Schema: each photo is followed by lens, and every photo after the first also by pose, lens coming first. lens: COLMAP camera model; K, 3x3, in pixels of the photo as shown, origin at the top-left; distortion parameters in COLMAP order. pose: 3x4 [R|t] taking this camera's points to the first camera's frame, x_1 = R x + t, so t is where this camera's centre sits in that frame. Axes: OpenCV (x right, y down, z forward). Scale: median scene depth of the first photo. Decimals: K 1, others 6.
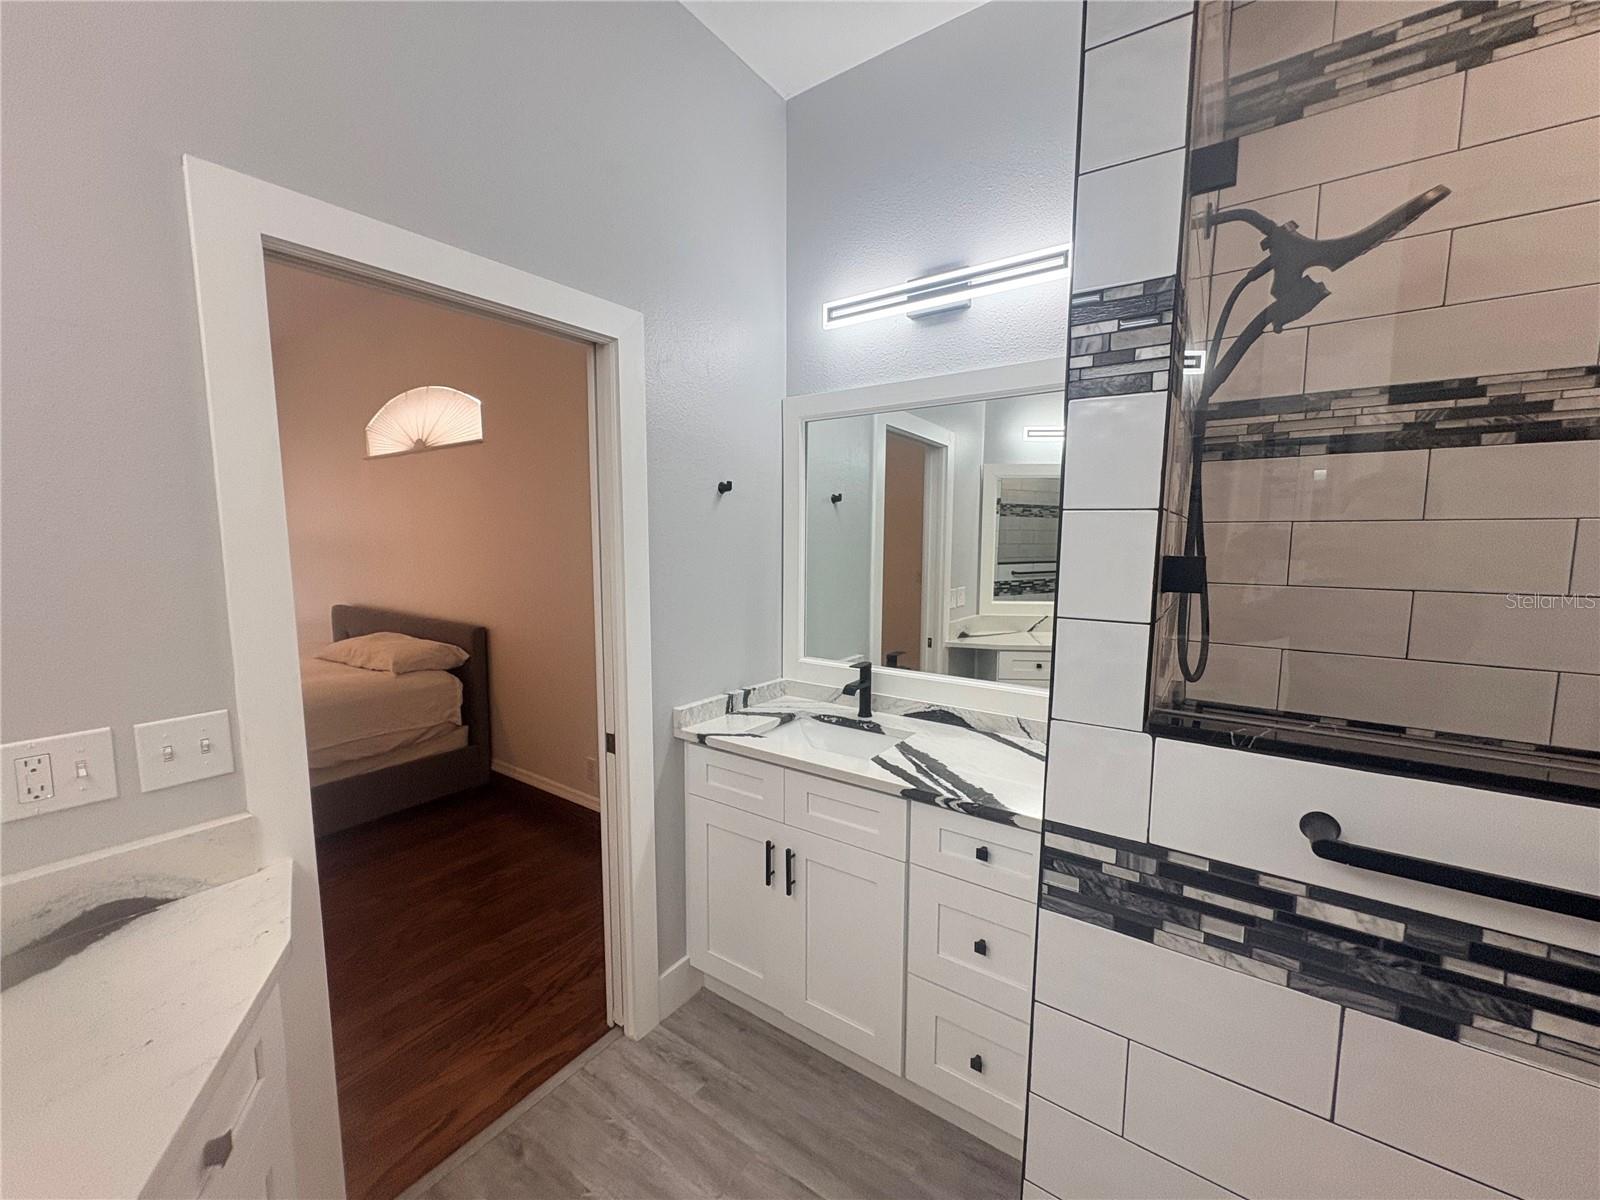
lens RADIAL K [[638.6, 0, 801.8], [0, 638.6, 599.8], [0, 0, 1]] dist [0.000530, 0.000025]
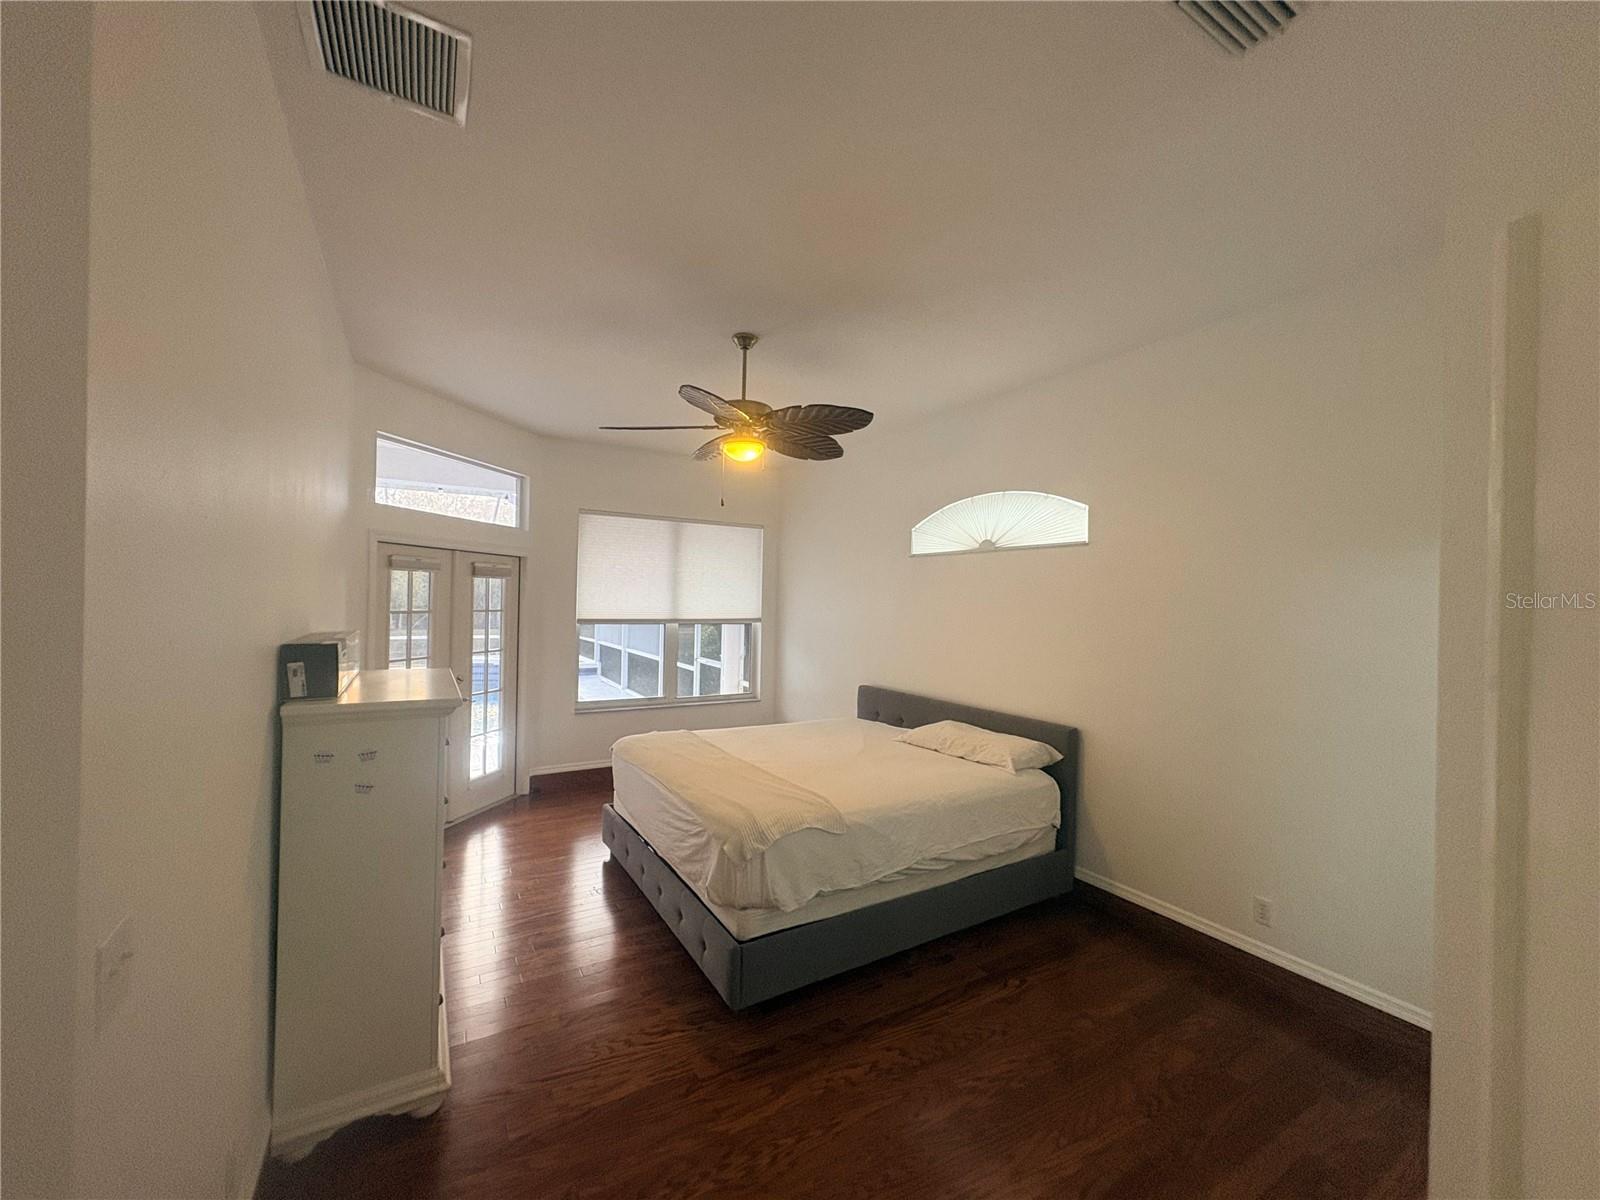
lens RADIAL K [[638.6, 0, 801.0], [0, 638.6, 603.9], [0, 0, 1]] dist [0.000530, 0.000025]
pose [[0.909820, 0.013708, -0.414776, -0.484303], [-0.054580, 0.994725, -0.086848, -0.040133], [0.411398, 0.101655, 0.905769, -0.091172]]
